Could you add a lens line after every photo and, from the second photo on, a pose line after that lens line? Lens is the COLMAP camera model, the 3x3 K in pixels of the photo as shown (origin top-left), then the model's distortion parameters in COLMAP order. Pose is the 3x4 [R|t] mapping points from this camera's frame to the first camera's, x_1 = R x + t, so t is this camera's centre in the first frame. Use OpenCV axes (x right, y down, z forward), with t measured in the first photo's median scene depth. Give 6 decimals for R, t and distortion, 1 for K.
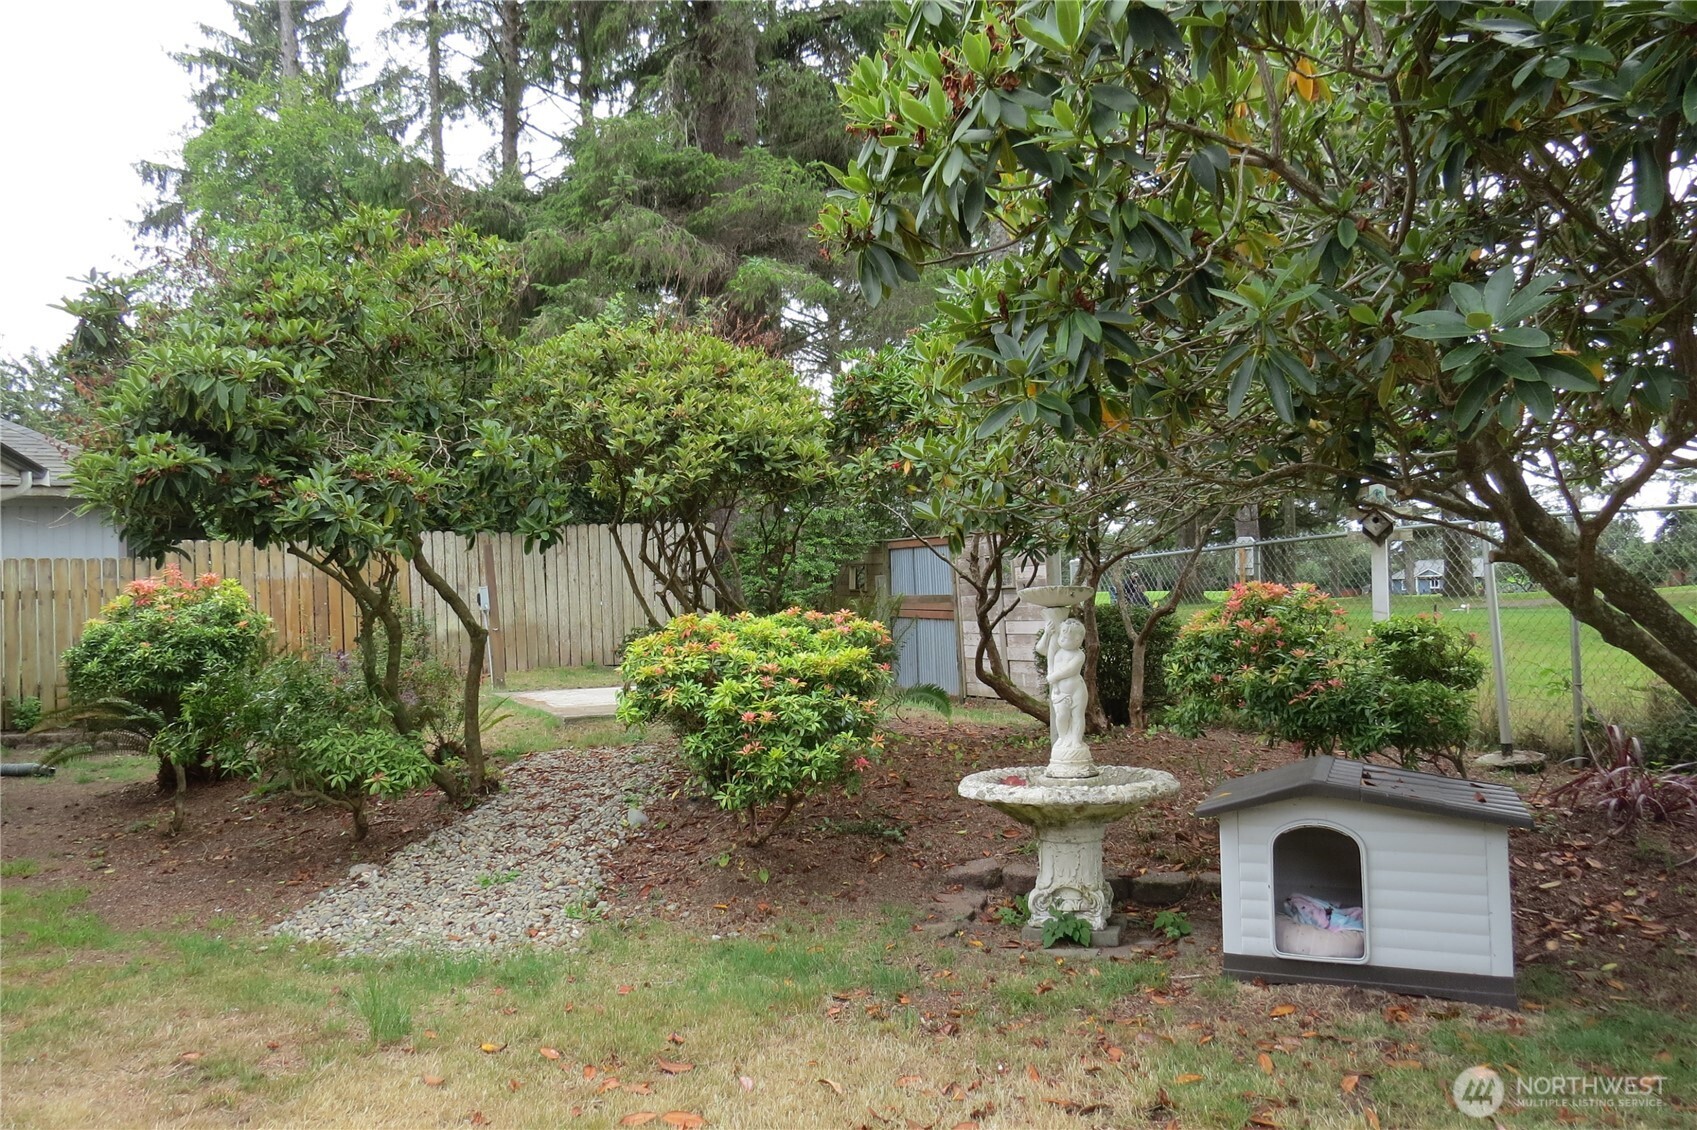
lens RADIAL K [[1242.9, 0, 851.8], [0, 1242.9, 561.4], [0, 0, 1]] dist [-0.011852, 0.003463]
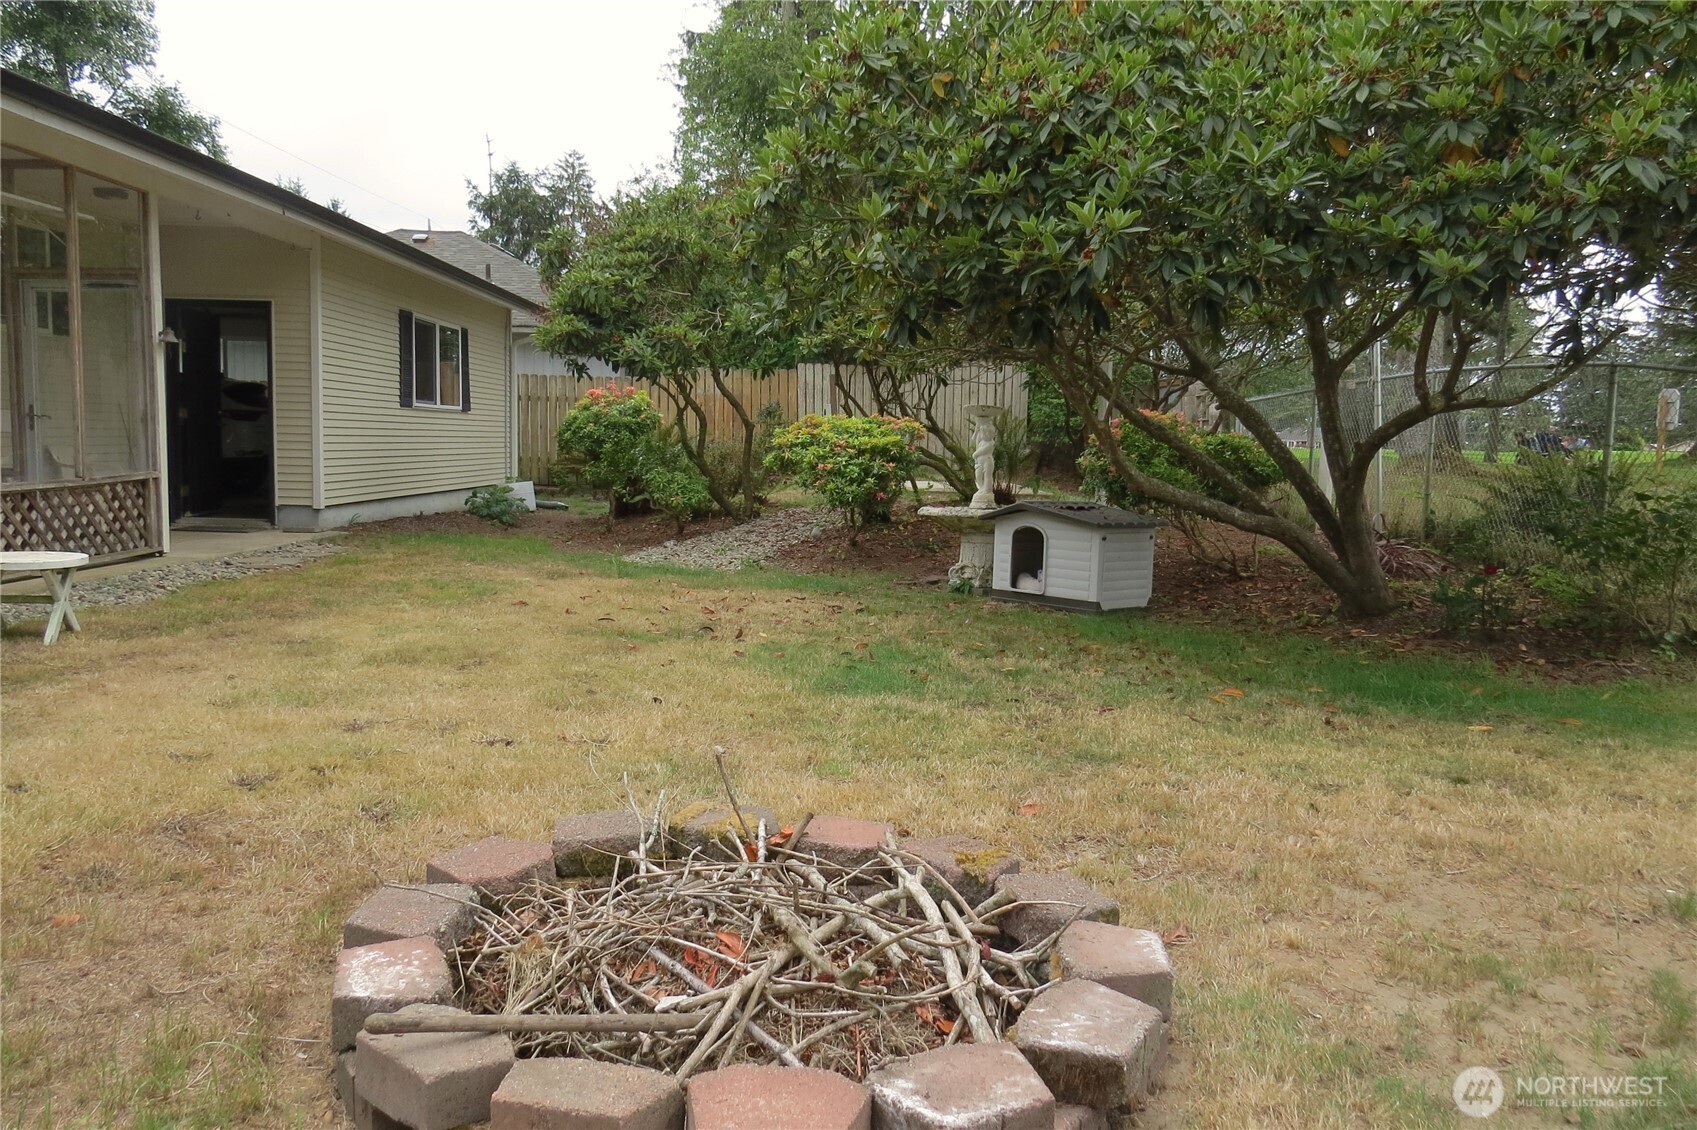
lens RADIAL K [[1242.9, 0, 847.4], [0, 1242.9, 567.4], [0, 0, 1]] dist [-0.011852, 0.003463]
pose [[0.918961, 0.087280, -0.384568, 0.654937], [-0.033811, 0.989047, 0.143675, 0.000521], [0.392896, -0.119029, 0.911847, -0.709875]]
